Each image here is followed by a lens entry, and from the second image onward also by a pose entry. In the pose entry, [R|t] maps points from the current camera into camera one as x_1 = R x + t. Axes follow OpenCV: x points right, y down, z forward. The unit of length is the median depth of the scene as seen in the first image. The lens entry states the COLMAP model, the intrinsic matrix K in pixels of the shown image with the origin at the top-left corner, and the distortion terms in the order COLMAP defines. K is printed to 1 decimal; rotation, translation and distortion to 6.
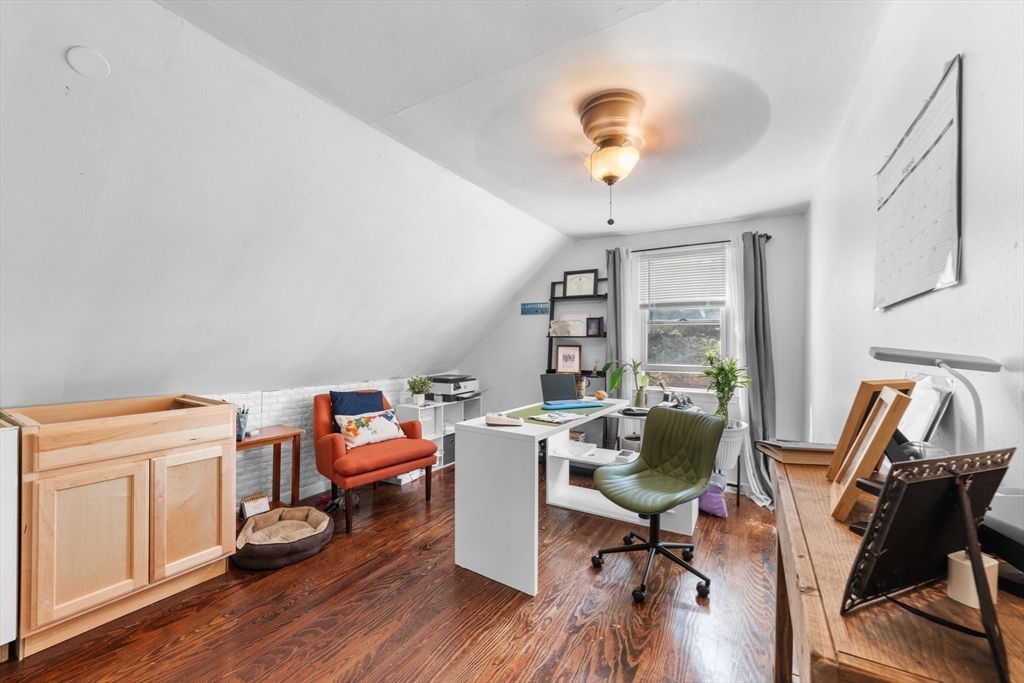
lens RADIAL K [[396.9, 0, 517.1], [0, 396.9, 345.5], [0, 0, 1]] dist [-0.010905, 0.000055]
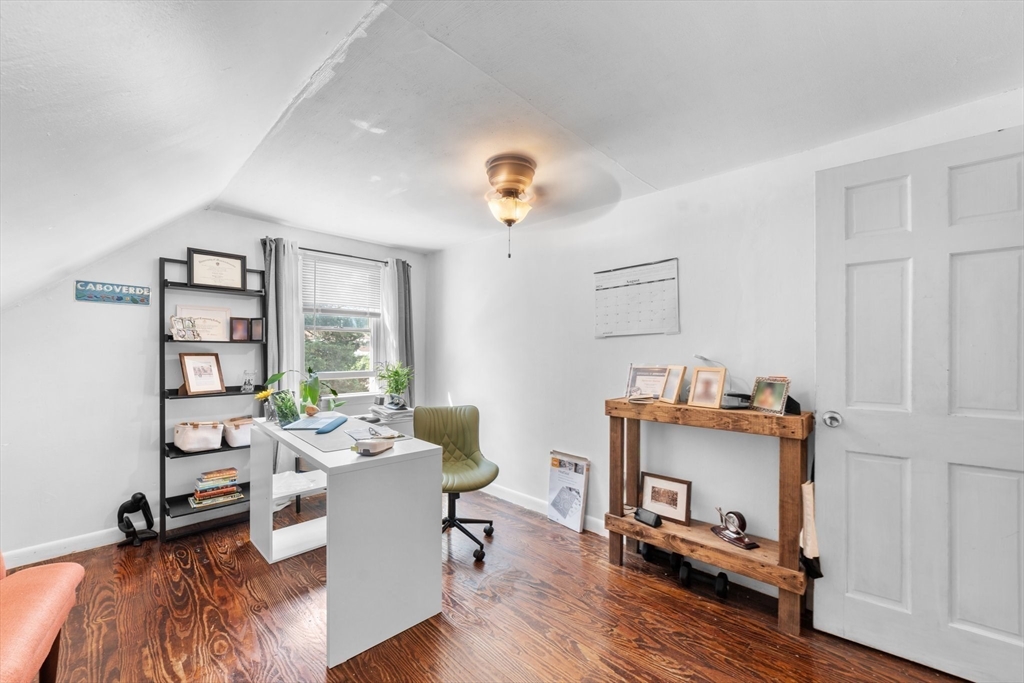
lens RADIAL K [[402.4, 0, 509.8], [0, 402.4, 353.2], [0, 0, 1]] dist [-0.001717, -0.000027]
pose [[0.249264, -0.010343, 0.968380, -0.438947], [0.003086, 0.999946, 0.009886, -0.006657], [-0.968431, 0.000524, 0.249282, 0.294123]]
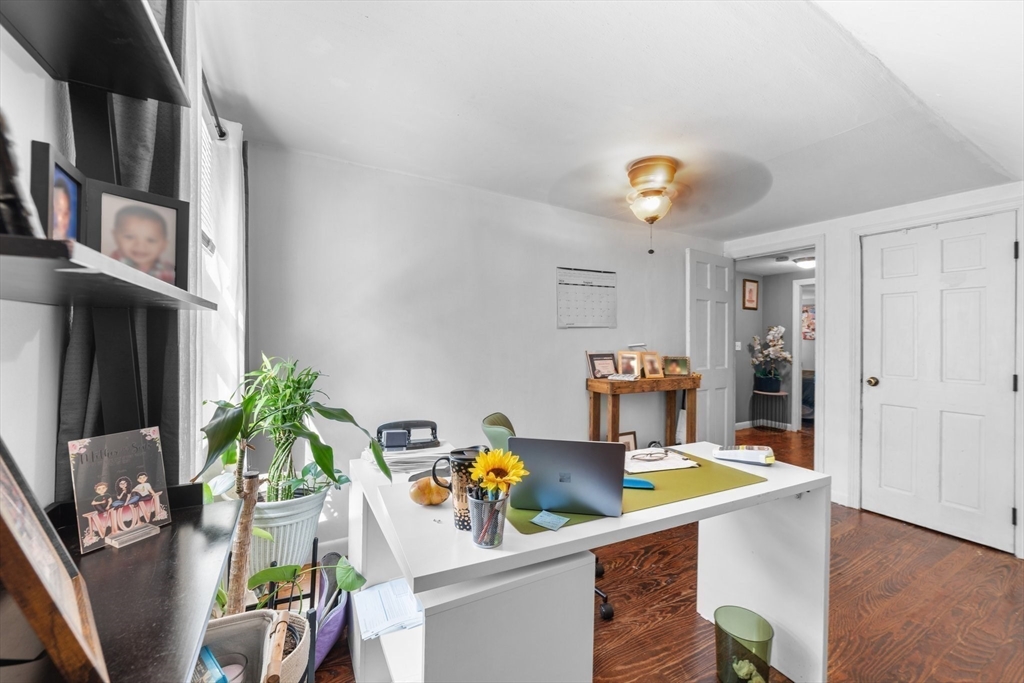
lens RADIAL K [[407.5, 0, 510.1], [0, 407.5, 336.6], [0, 0, 1]] dist [0.000918, 0.000050]
pose [[-0.856069, -0.015286, 0.516636, -0.029502], [-0.016530, 0.999861, 0.002193, -0.009872], [-0.516597, -0.006663, -0.856202, 1.044410]]
